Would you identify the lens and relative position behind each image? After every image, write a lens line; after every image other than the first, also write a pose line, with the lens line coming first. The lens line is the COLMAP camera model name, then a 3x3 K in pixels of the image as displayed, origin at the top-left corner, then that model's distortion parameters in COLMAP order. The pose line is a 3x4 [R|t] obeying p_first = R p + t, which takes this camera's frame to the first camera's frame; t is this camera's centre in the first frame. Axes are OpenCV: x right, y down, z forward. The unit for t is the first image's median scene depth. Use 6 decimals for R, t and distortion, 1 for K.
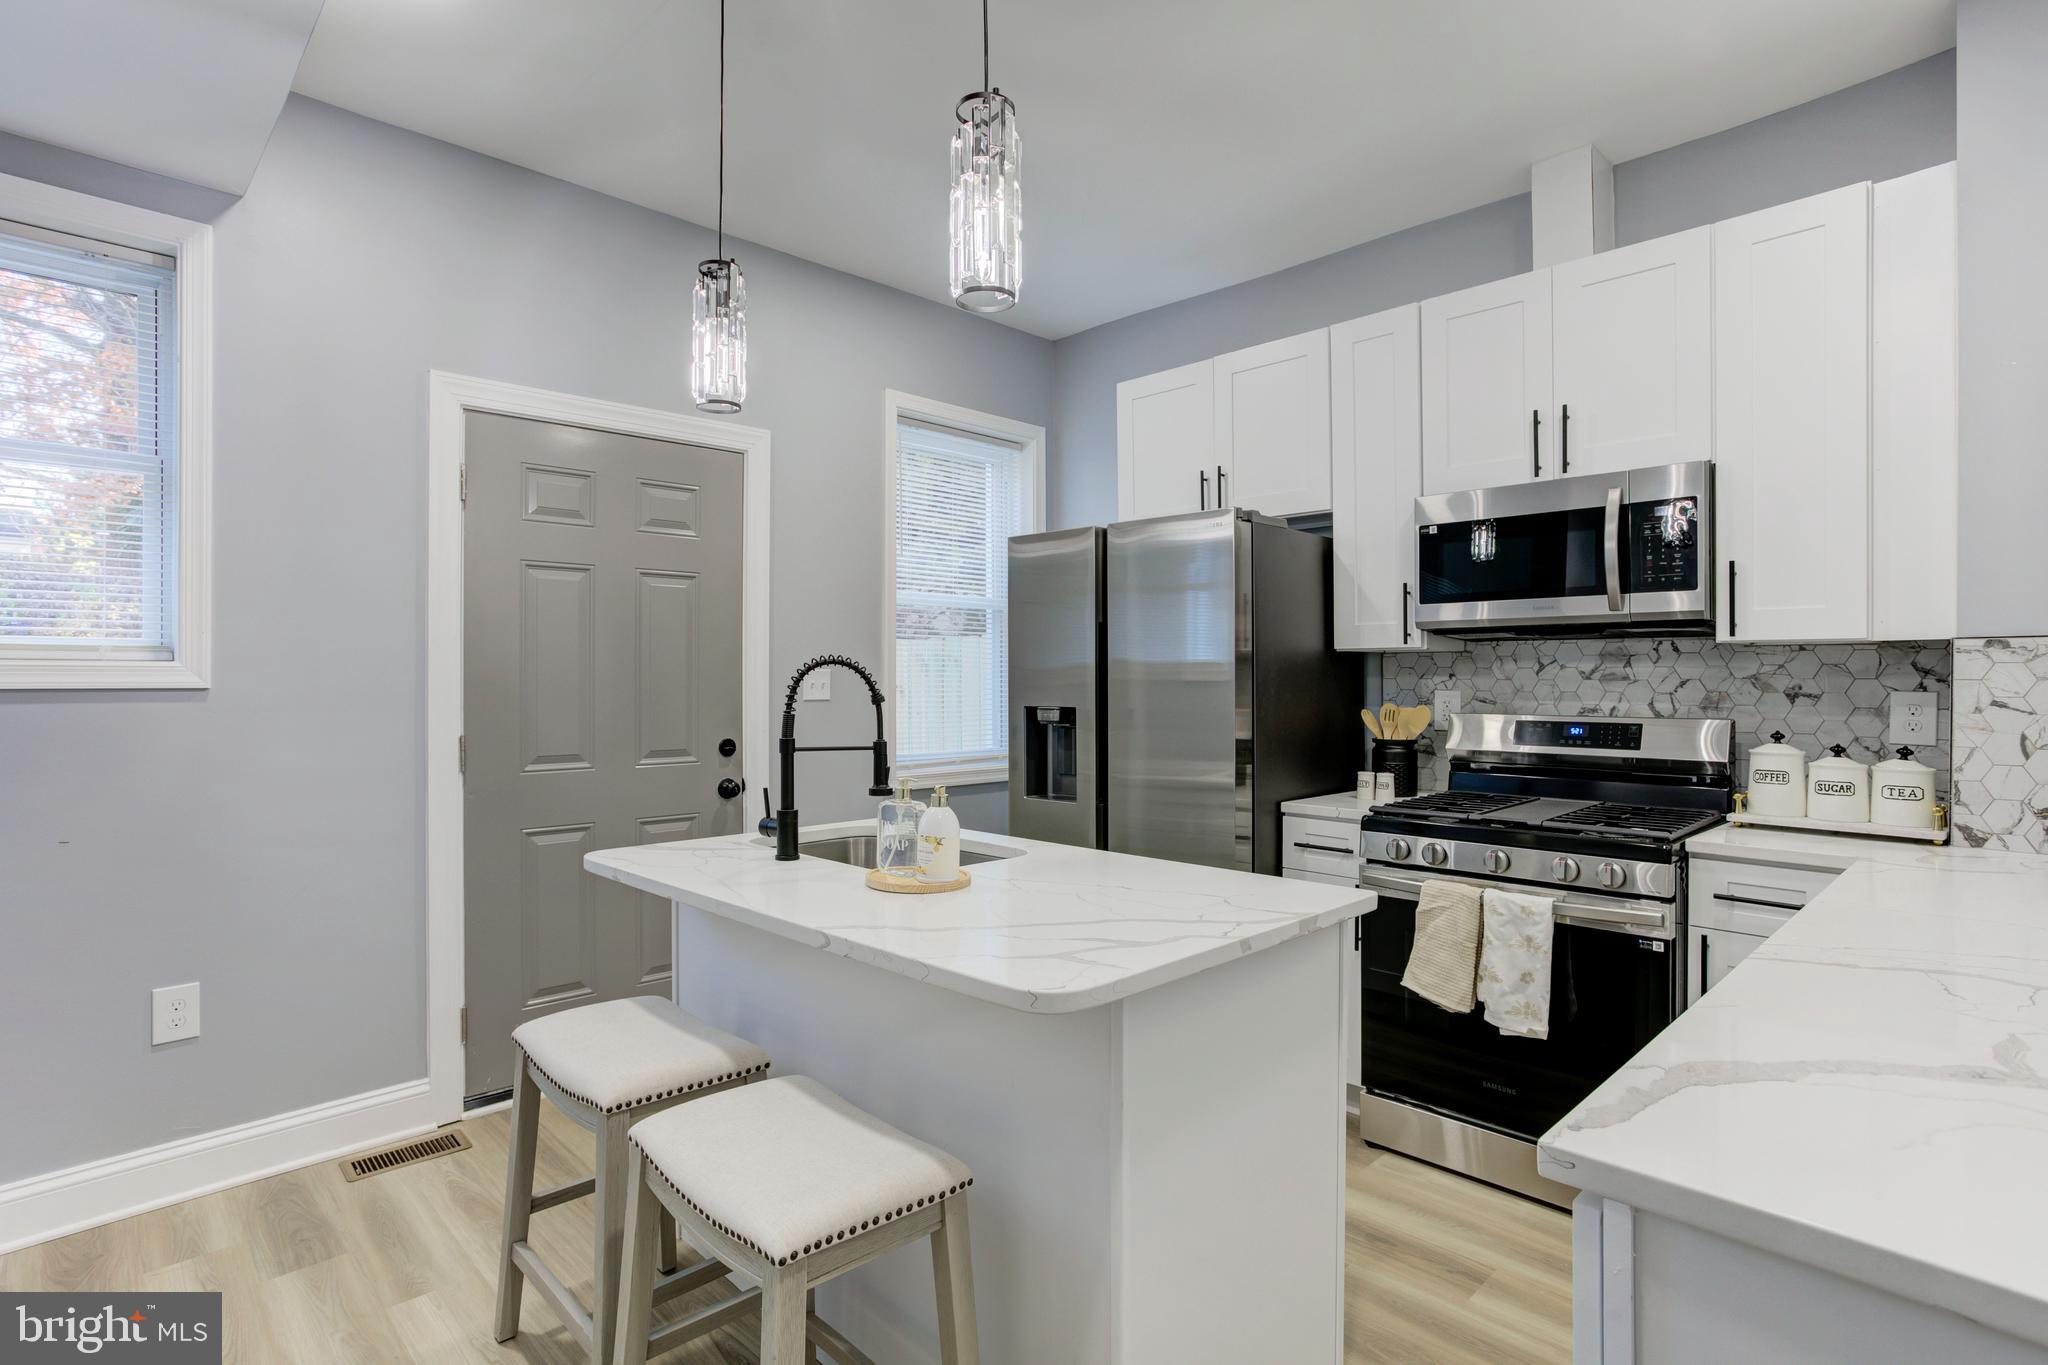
lens RADIAL K [[1022.2, 0, 1008.4], [0, 1022.2, 685.4], [0, 0, 1]] dist [-0.041999, 0.025889]
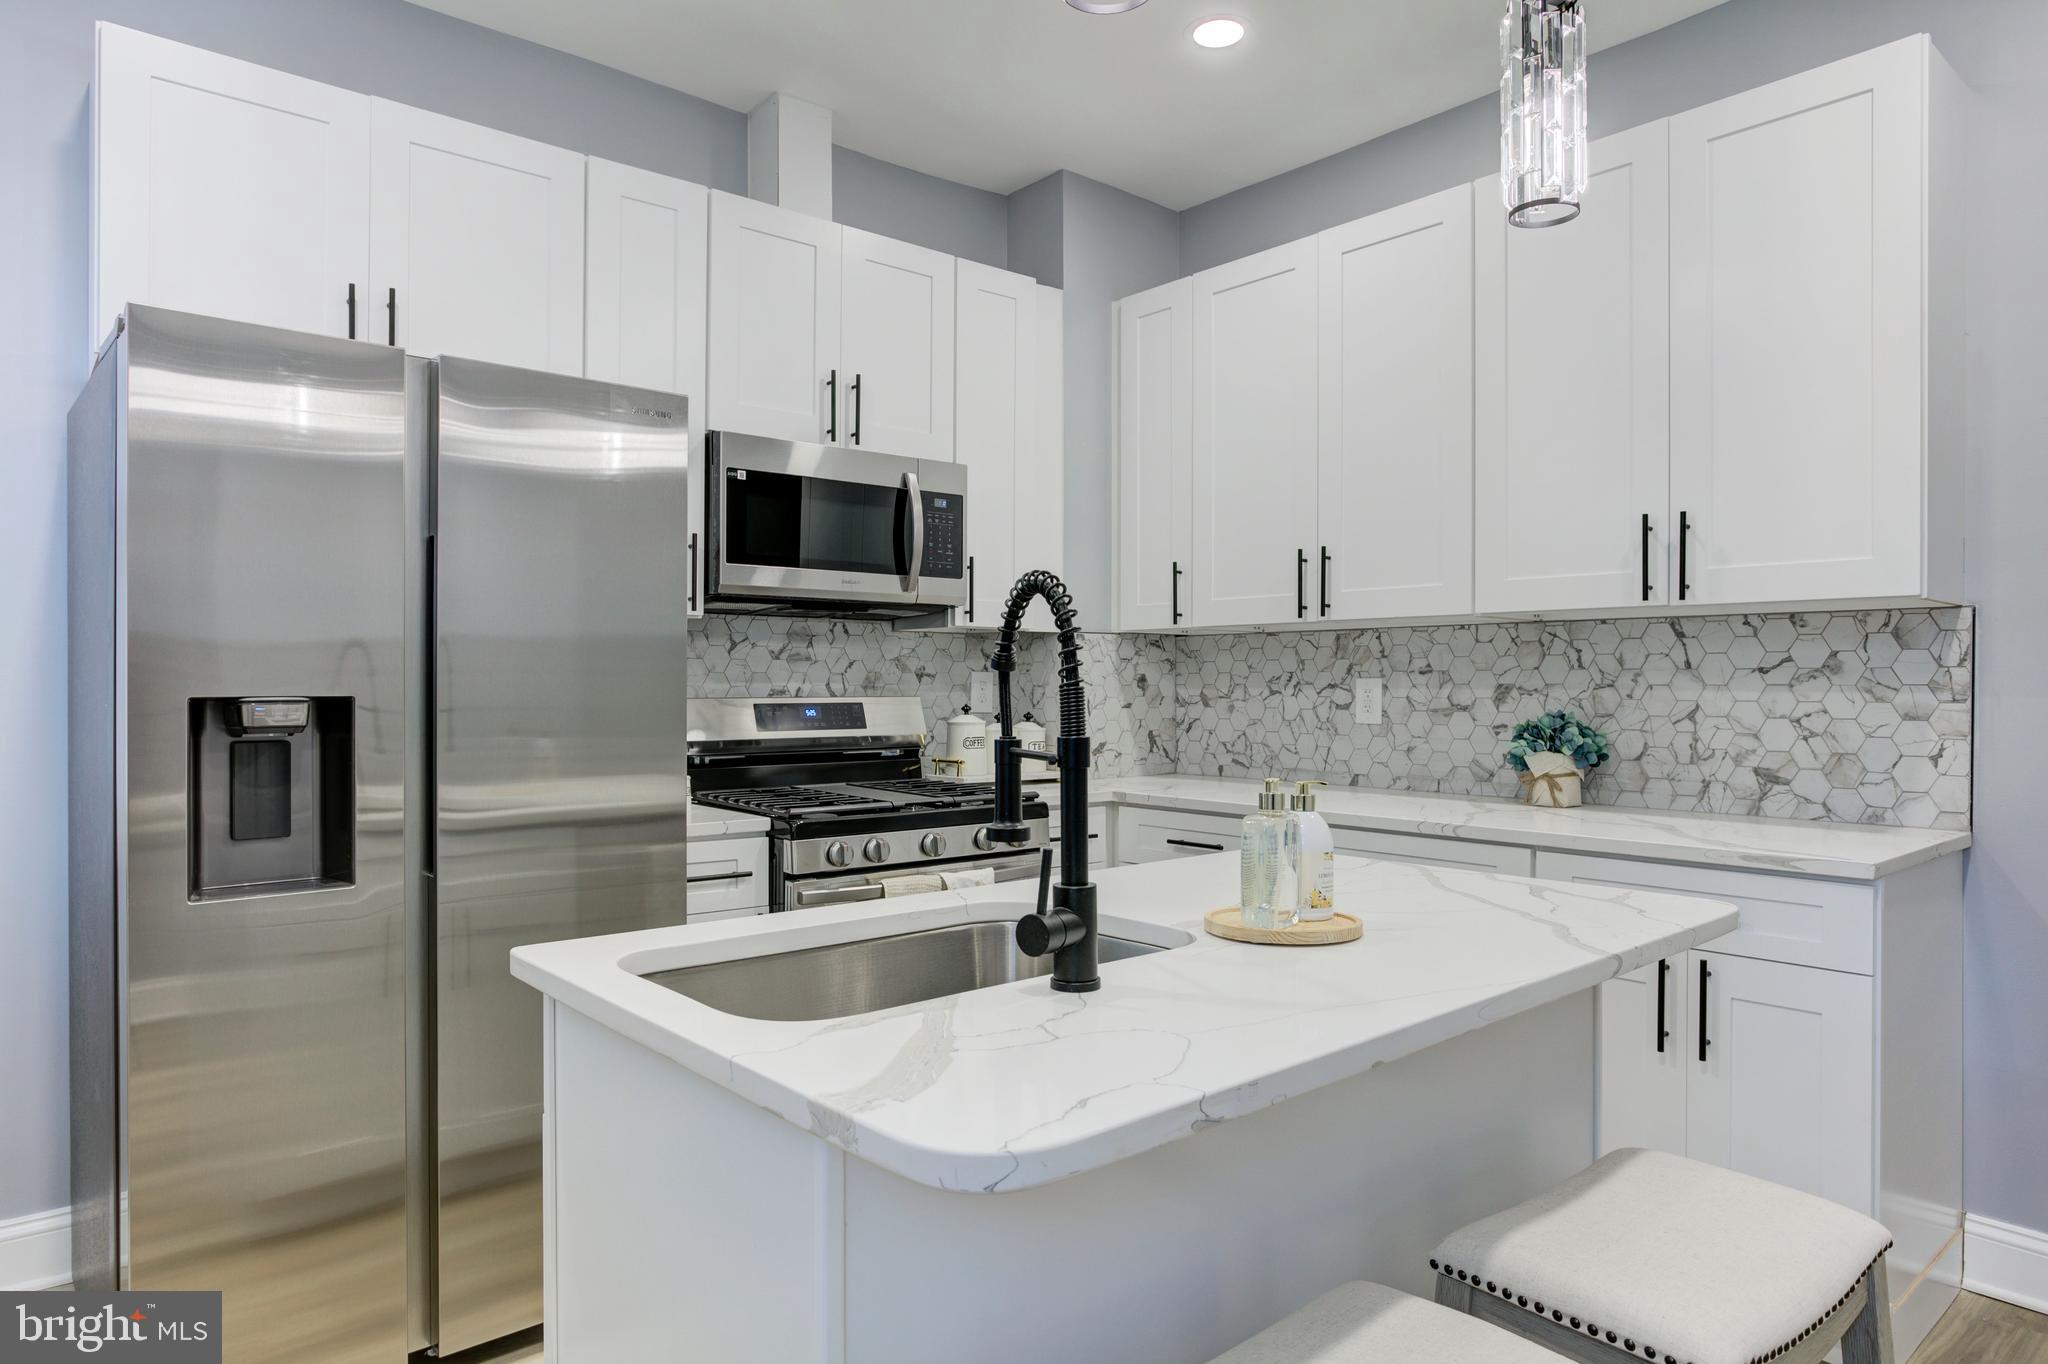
lens RADIAL K [[1251.7, 0, 1002.7], [0, 1251.7, 694.3], [0, 0, 1]] dist [-0.028916, 0.016286]
pose [[0.063167, -0.007091, 0.997978, -0.686382], [0.006186, 0.999958, 0.006713, 0.023894], [-0.997984, 0.005749, 0.063208, 0.846295]]
